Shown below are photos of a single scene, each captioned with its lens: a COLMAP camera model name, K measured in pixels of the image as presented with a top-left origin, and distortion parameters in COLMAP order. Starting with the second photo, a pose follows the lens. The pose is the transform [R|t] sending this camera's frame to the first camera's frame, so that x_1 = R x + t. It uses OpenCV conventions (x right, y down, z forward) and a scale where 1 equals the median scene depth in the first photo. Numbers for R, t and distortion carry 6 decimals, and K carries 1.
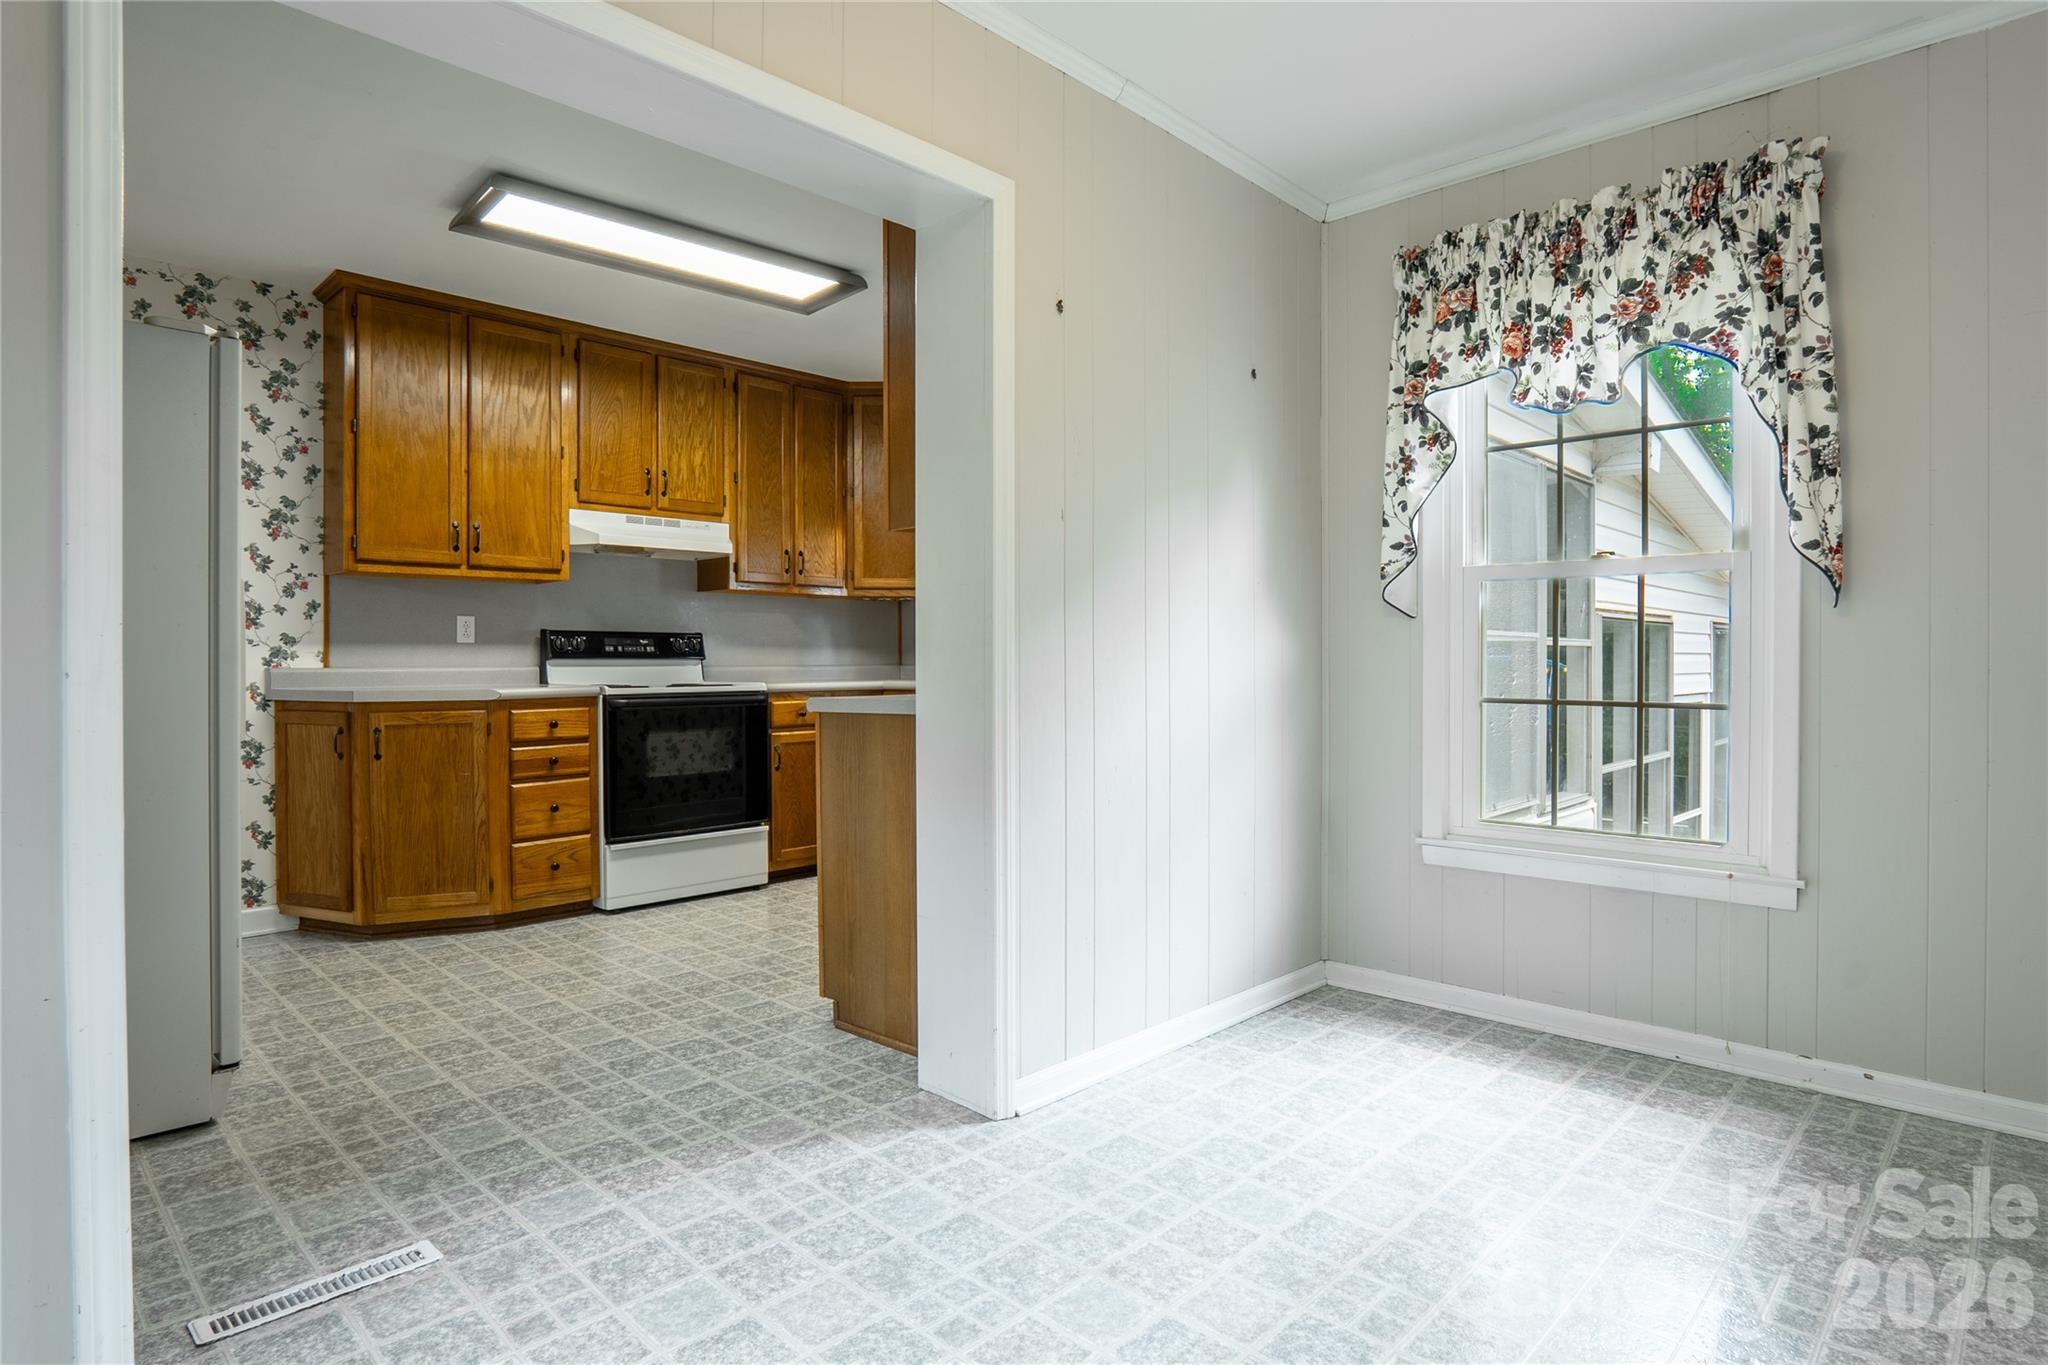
lens RADIAL K [[1091.7, 0, 1026.9], [0, 1091.7, 671.4], [0, 0, 1]] dist [-0.030506, 0.001295]
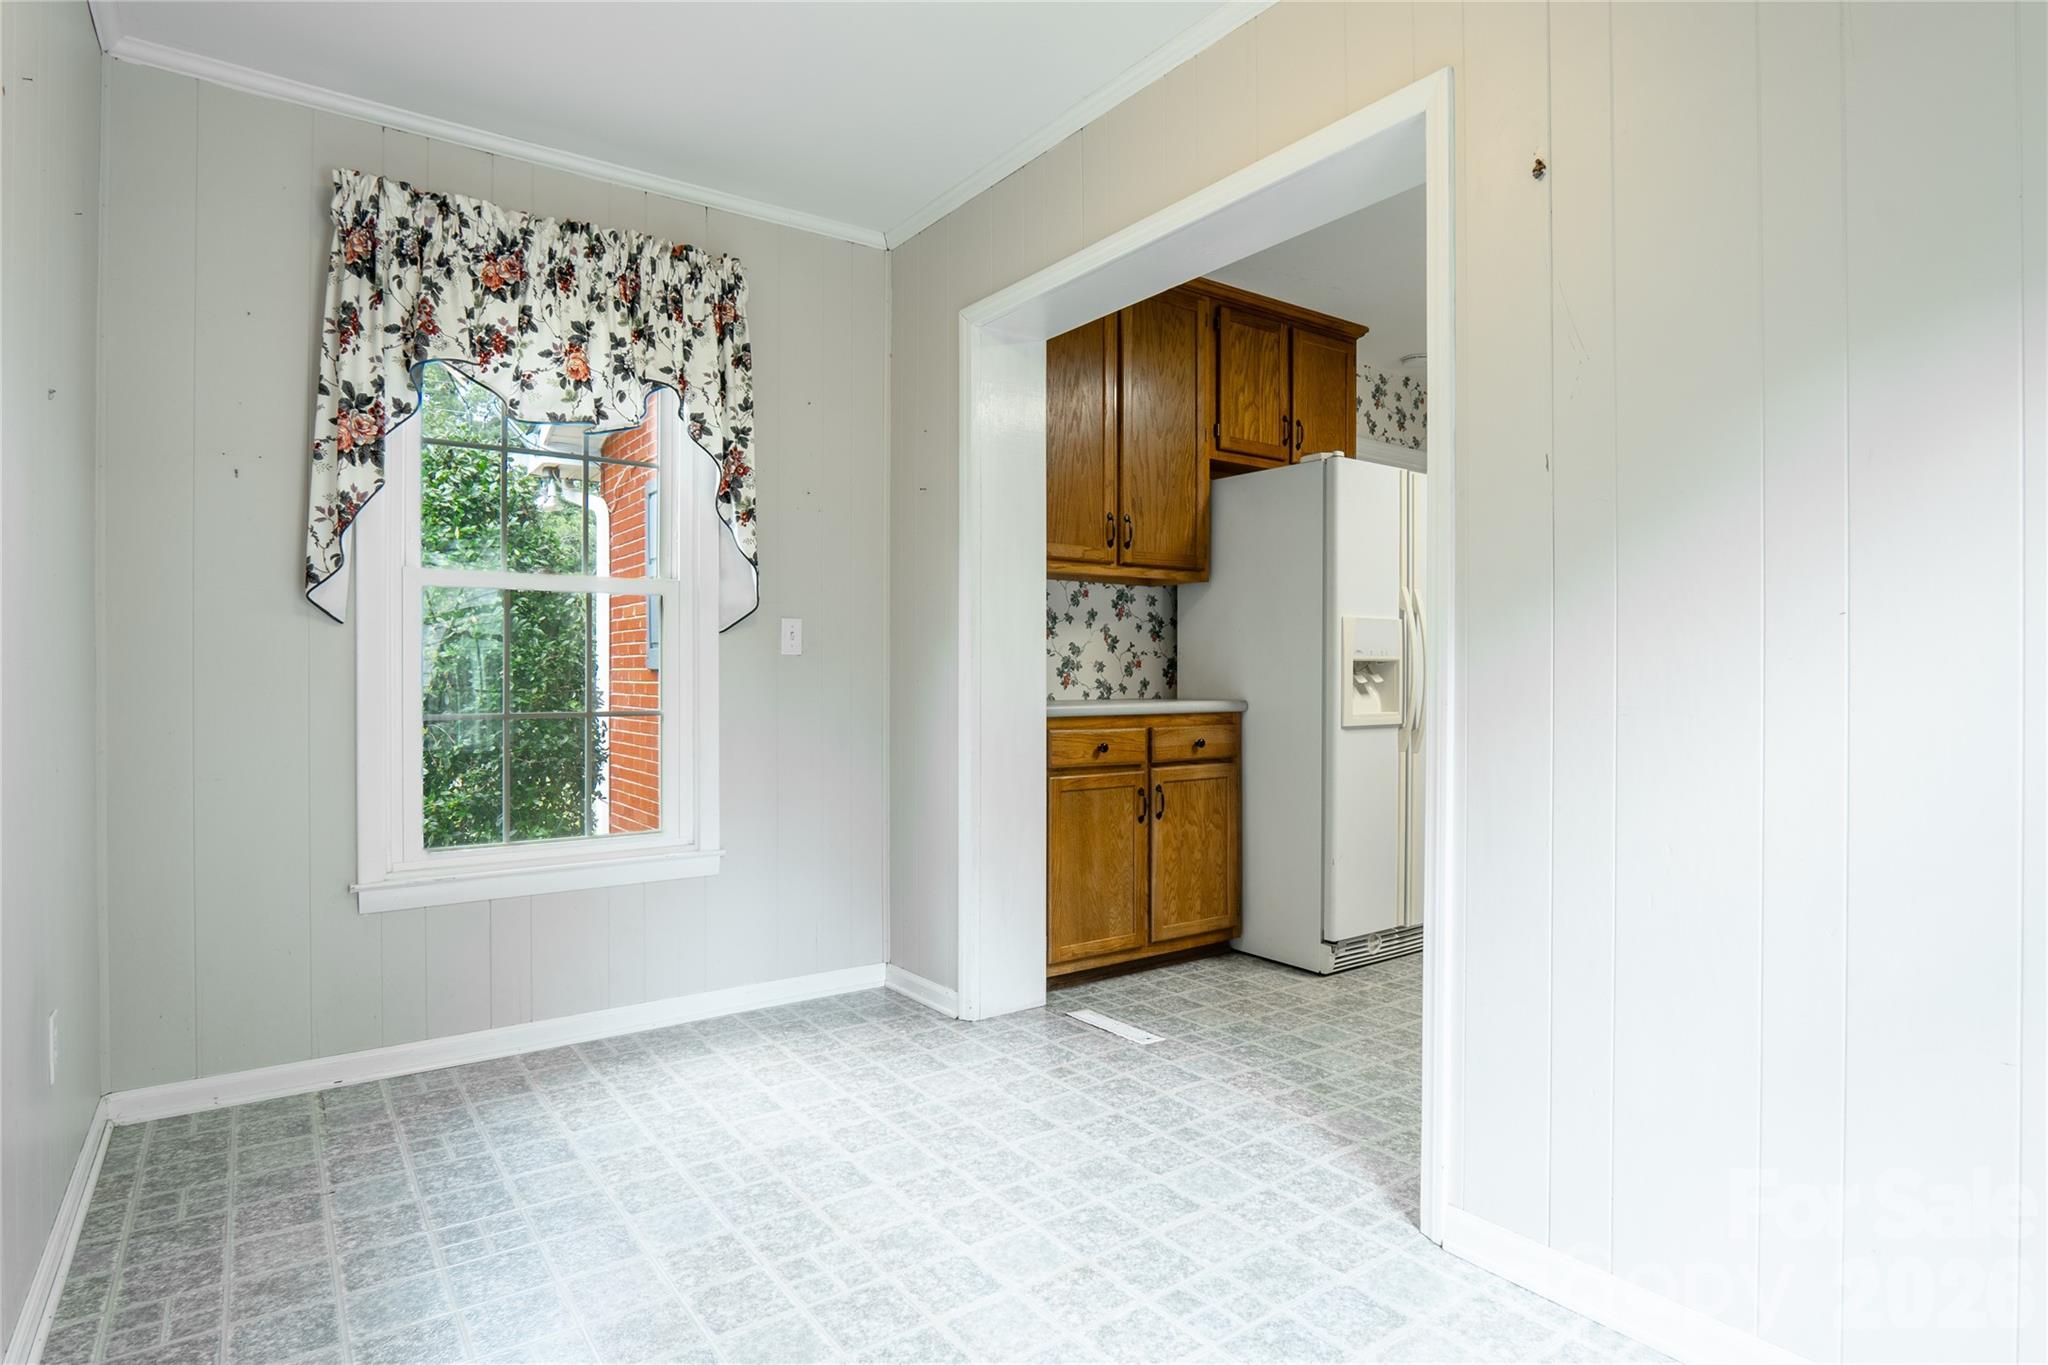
lens RADIAL K [[1091.7, 0, 1024.3], [0, 1091.7, 685.6], [0, 0, 1]] dist [-0.030506, 0.001295]
pose [[-0.180061, 0.012569, -0.983575, 0.991407], [-0.005940, 0.999886, 0.013865, -0.011495], [0.983637, 0.008339, -0.179966, 1.021114]]
